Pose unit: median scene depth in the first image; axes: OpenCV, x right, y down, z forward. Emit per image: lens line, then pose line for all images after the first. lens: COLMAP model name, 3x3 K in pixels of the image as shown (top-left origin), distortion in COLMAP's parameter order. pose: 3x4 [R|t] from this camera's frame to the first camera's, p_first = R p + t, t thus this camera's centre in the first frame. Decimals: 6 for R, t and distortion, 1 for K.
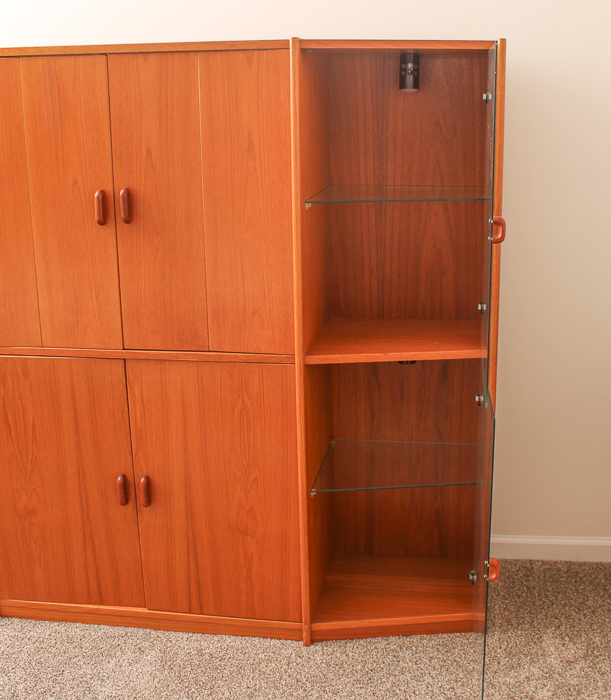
lens RADIAL K [[870.2, 0, 367.0], [0, 870.2, 329.3], [0, 0, 1]] dist [-0.114283, 0.000000]
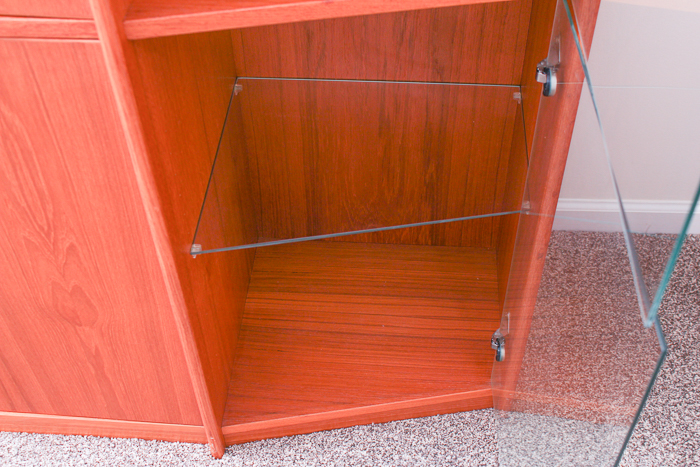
lens RADIAL K [[853.0, 0, 364.5], [0, 853.0, 215.8], [0, 0, 1]] dist [-0.061652, 0.000000]
pose [[0.998225, -0.043958, 0.040170, 0.017357], [0.016011, 0.847872, 0.529959, -0.093363], [-0.057355, -0.528376, 0.847071, 0.616083]]
